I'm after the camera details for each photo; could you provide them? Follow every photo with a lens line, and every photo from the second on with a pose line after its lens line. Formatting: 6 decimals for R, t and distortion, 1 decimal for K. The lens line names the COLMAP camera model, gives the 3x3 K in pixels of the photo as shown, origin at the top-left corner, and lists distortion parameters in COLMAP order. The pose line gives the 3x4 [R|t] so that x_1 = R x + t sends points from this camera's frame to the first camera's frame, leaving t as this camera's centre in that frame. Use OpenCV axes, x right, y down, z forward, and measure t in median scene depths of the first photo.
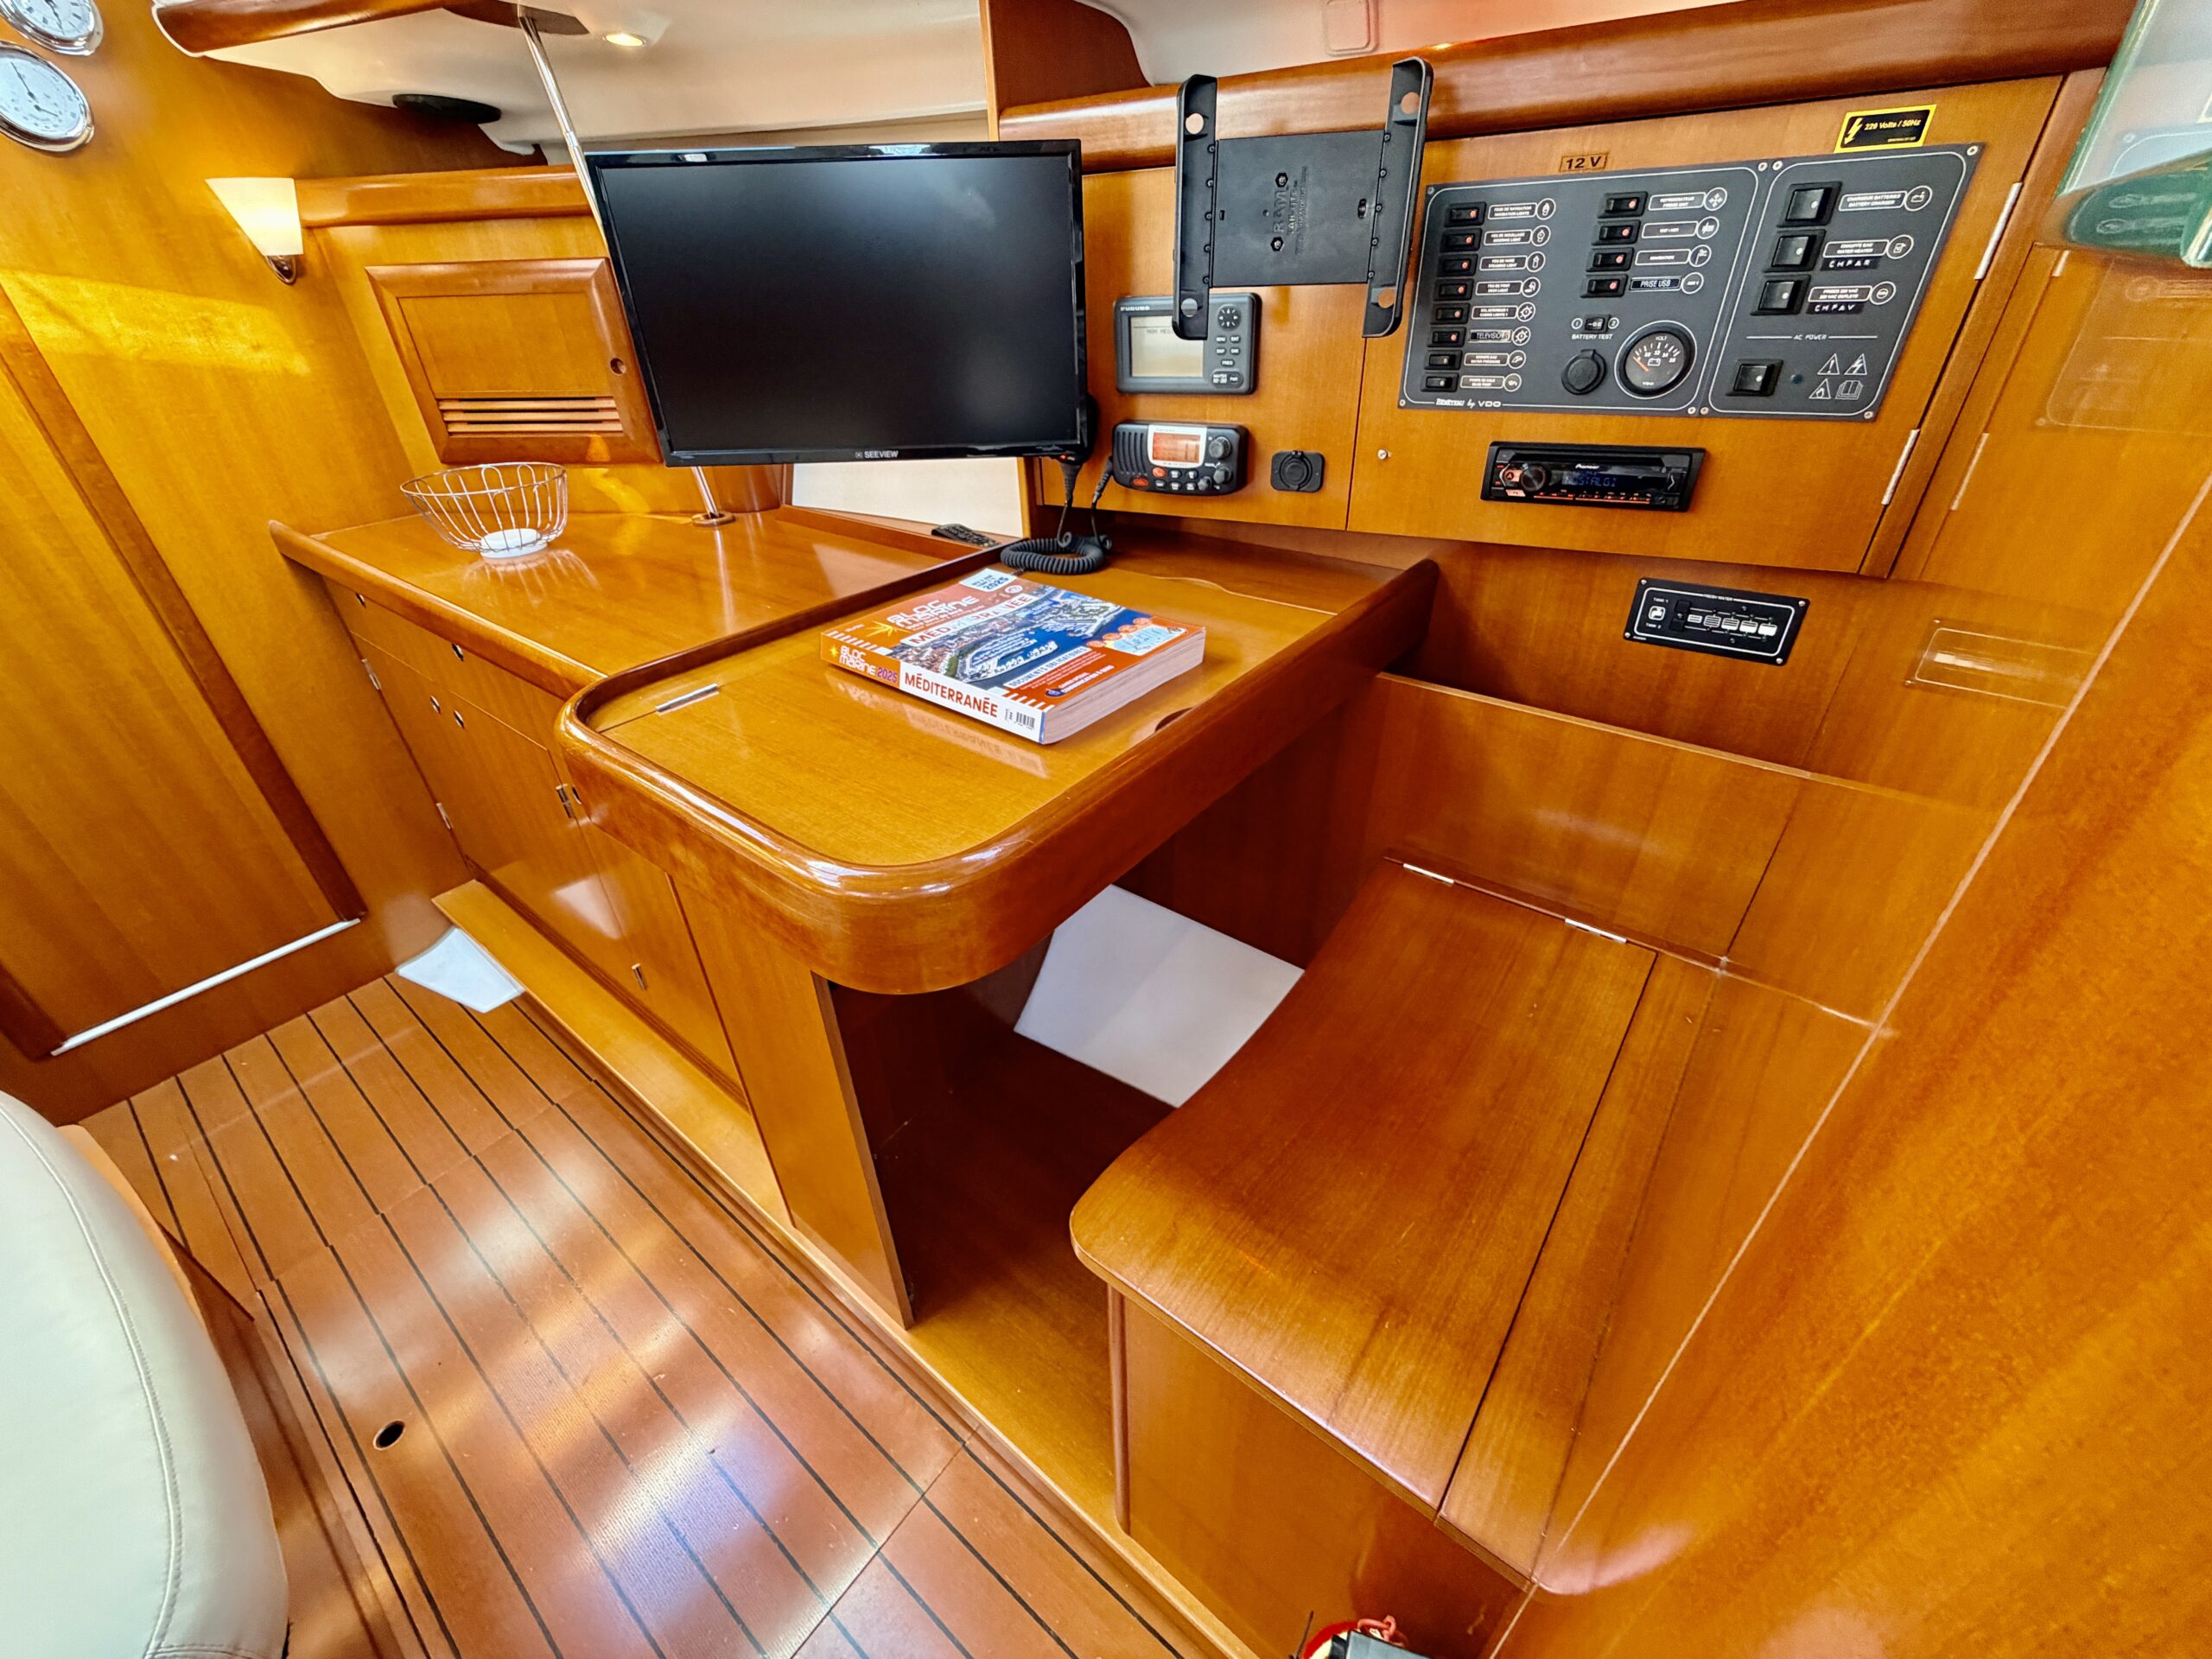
lens RADIAL K [[884.0, 0, 1101.1], [0, 884.0, 831.4], [0, 0, 1]] dist [0.004332, -0.001226]
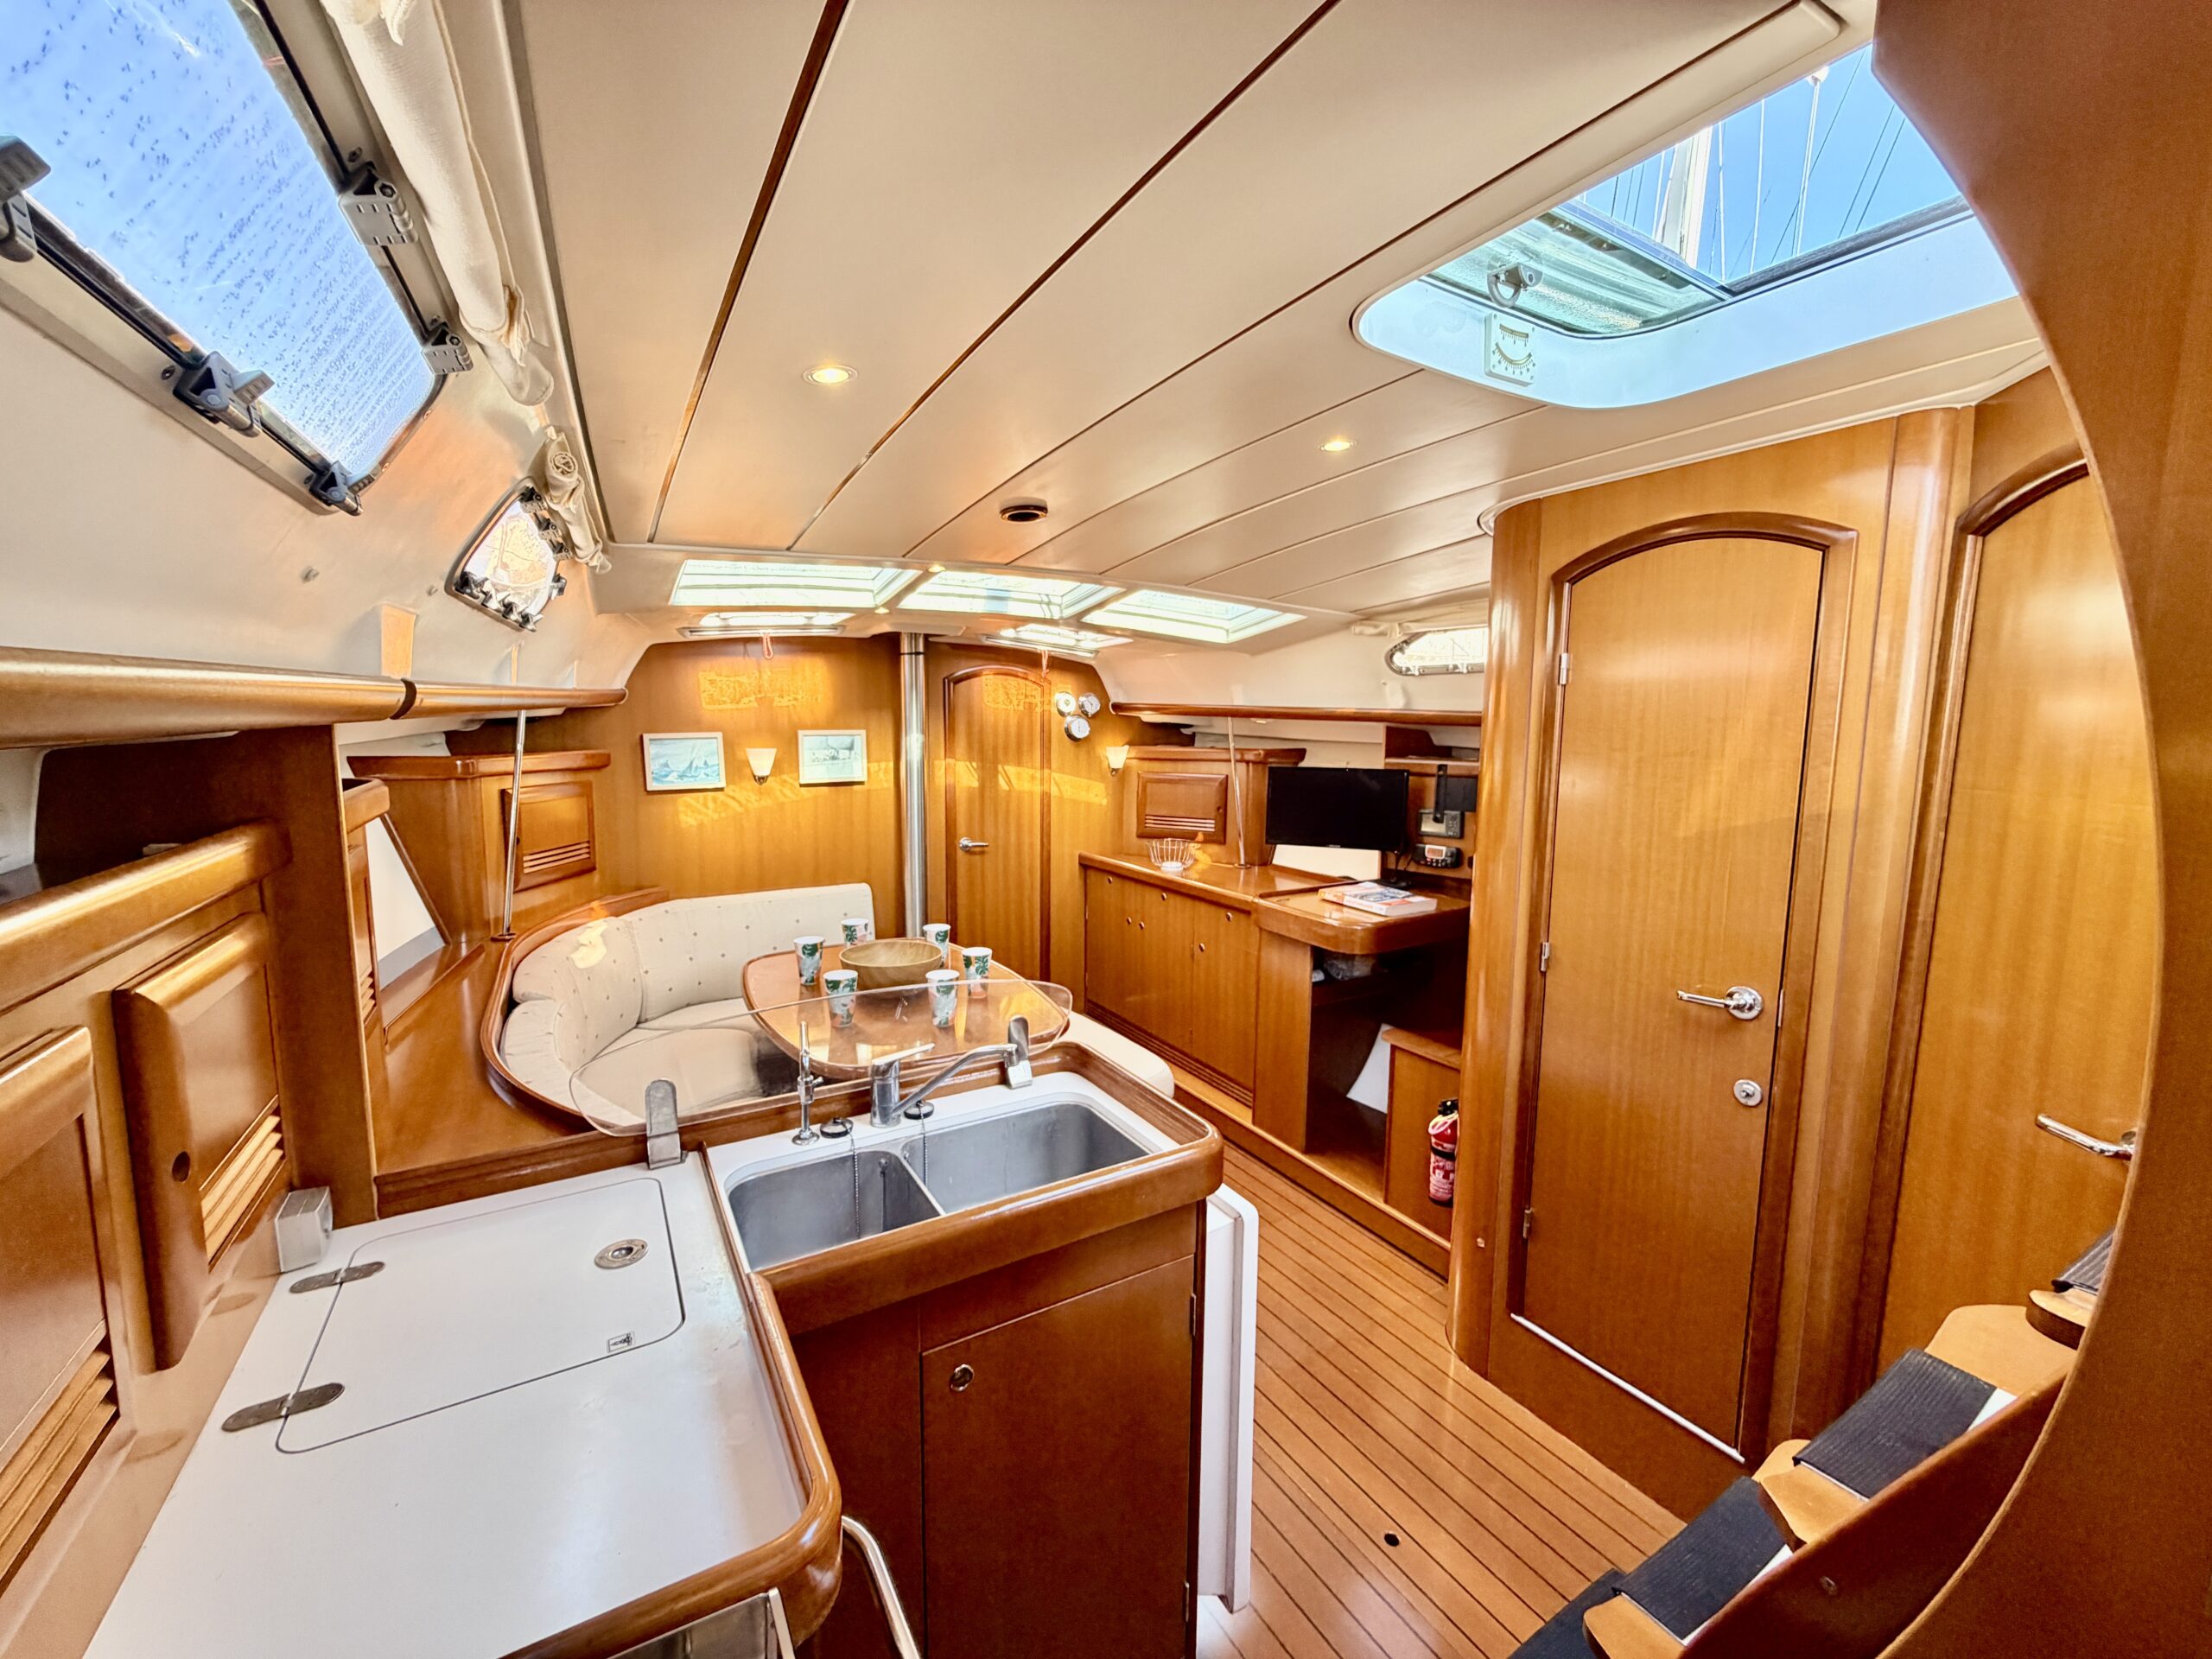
lens RADIAL K [[884.0, 0, 1115.0], [0, 884.0, 831.2], [0, 0, 1]] dist [0.004332, -0.001226]
pose [[0.937364, 0.076762, -0.339788, 0.060703], [-0.212824, 0.898405, -0.384154, 0.673454], [0.275778, 0.432407, 0.858470, -1.453051]]
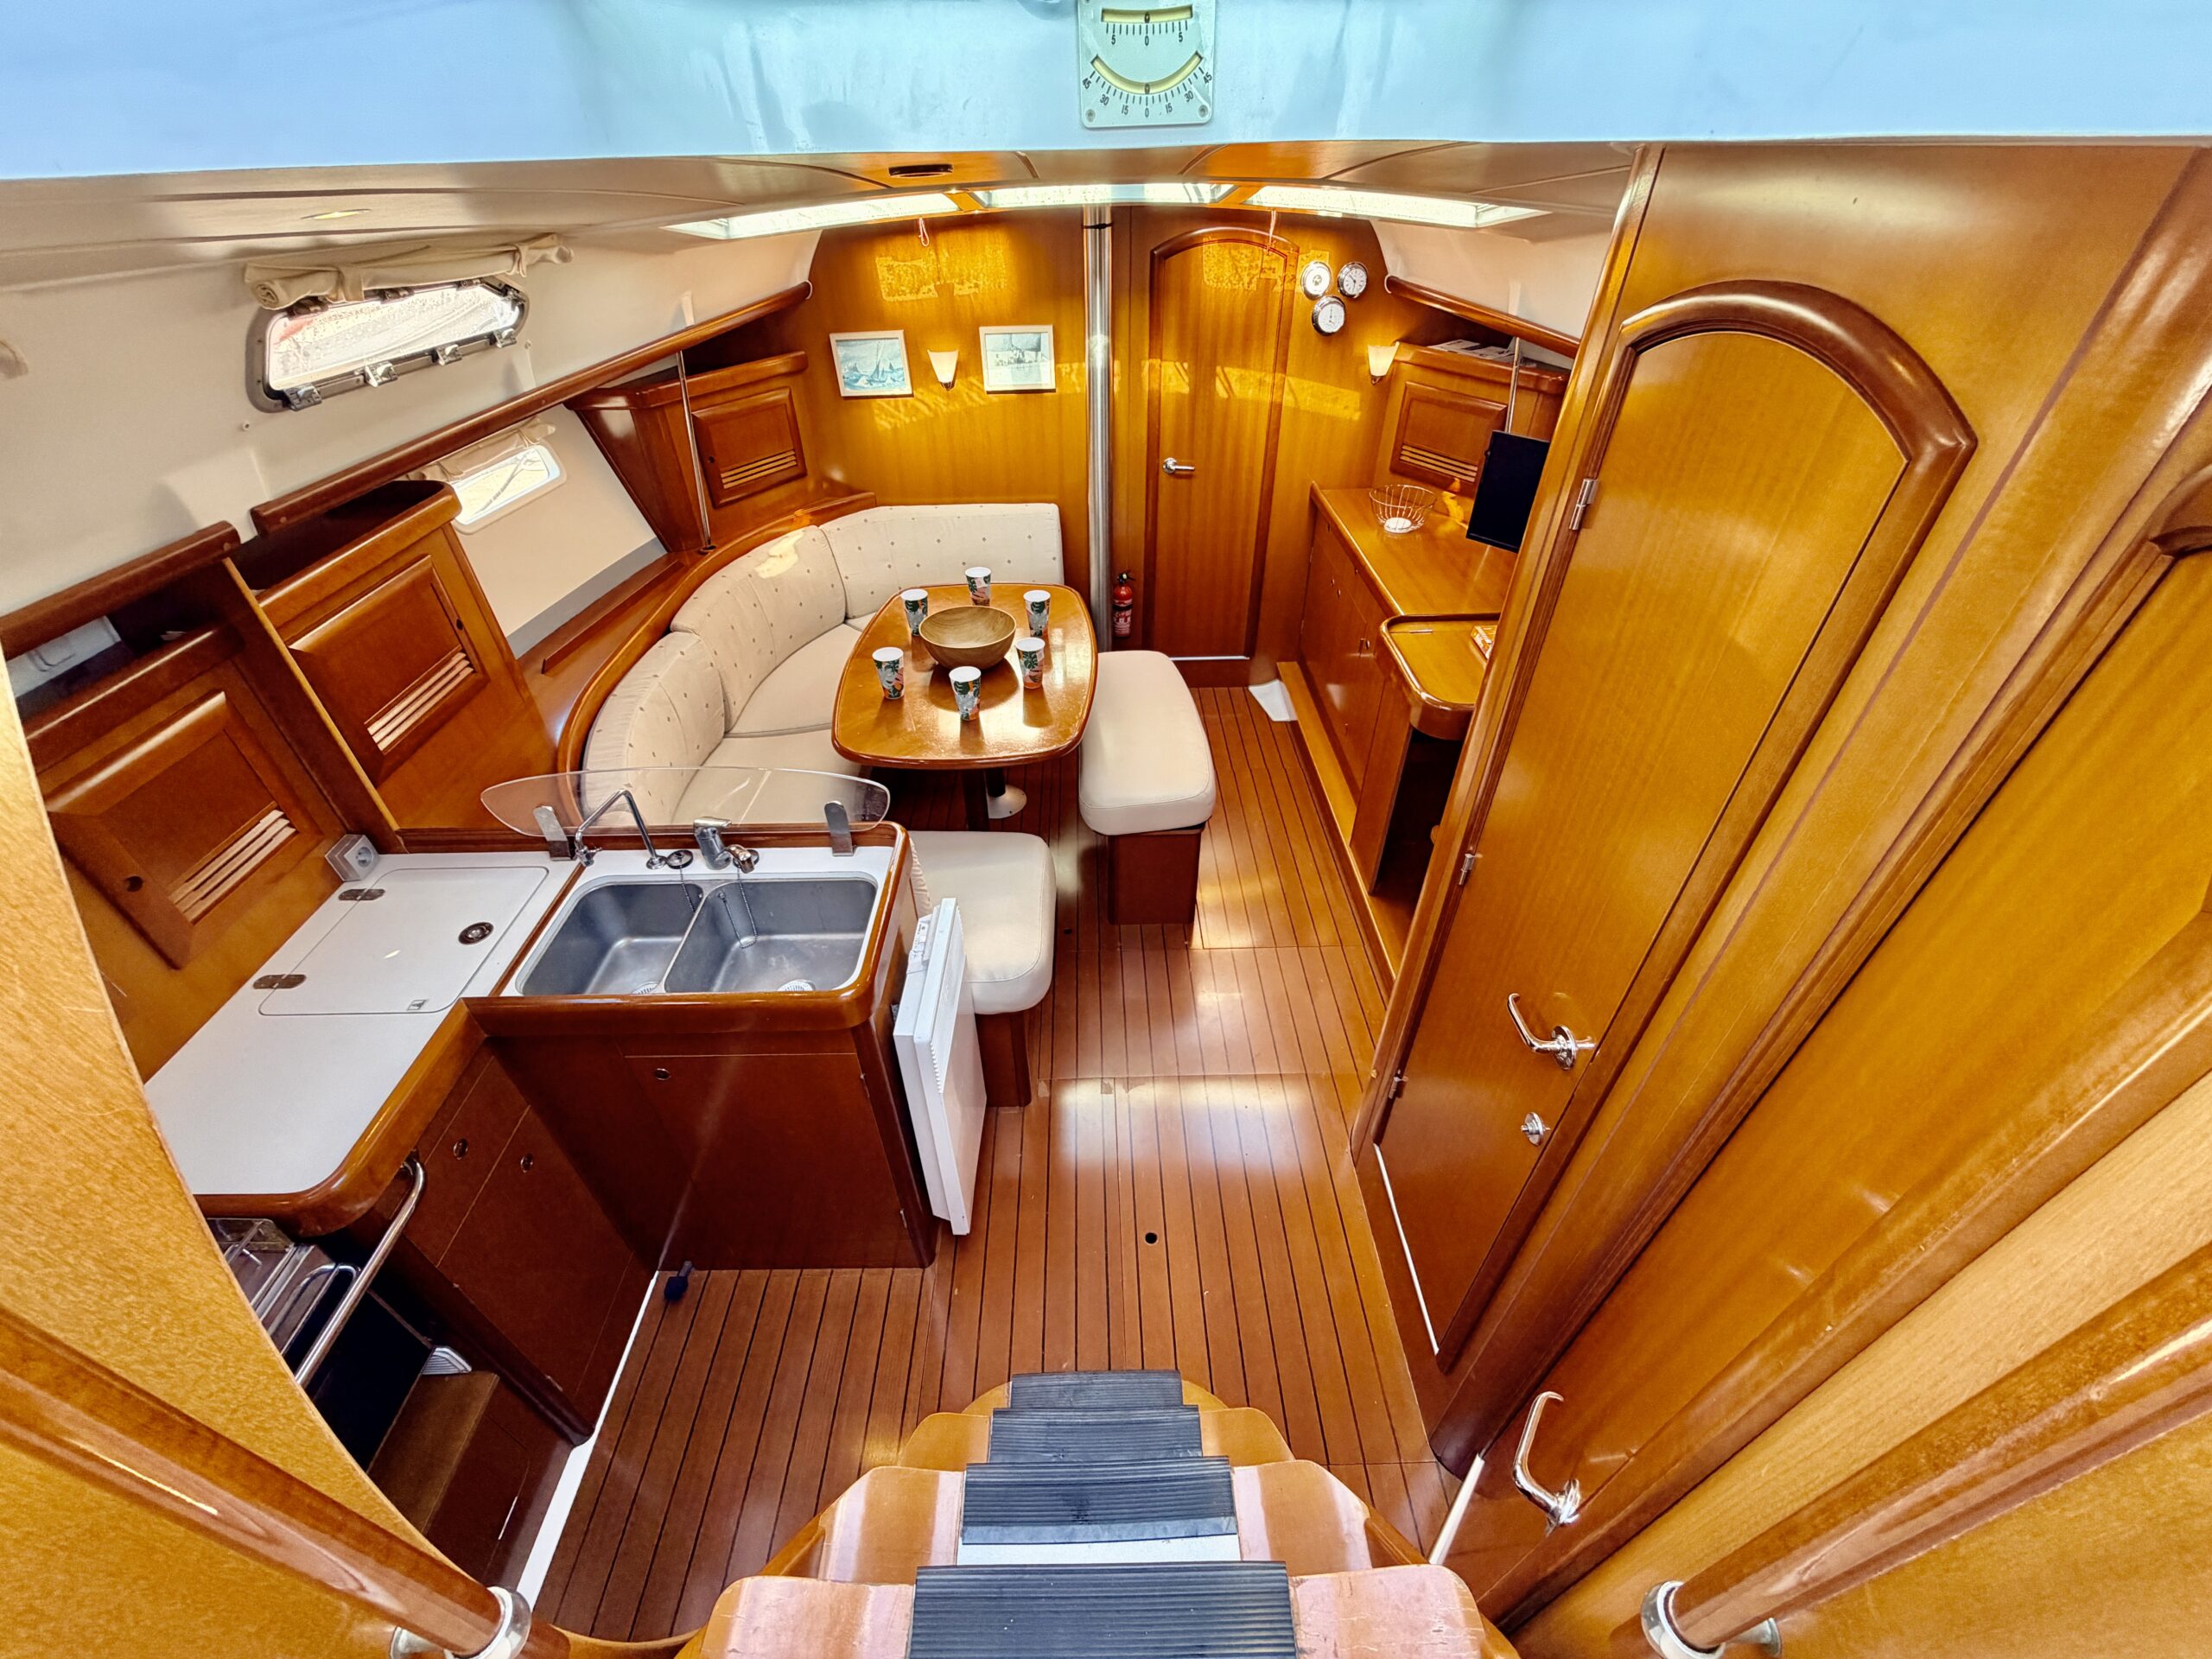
lens RADIAL K [[884.0, 0, 1092.0], [0, 884.0, 831.4], [0, 0, 1]] dist [0.004332, -0.001226]
pose [[0.633190, 0.493379, -0.596363, 0.555944], [-0.417993, 0.866453, 0.273022, 0.048730], [0.651423, 0.076401, 0.754858, -1.137187]]
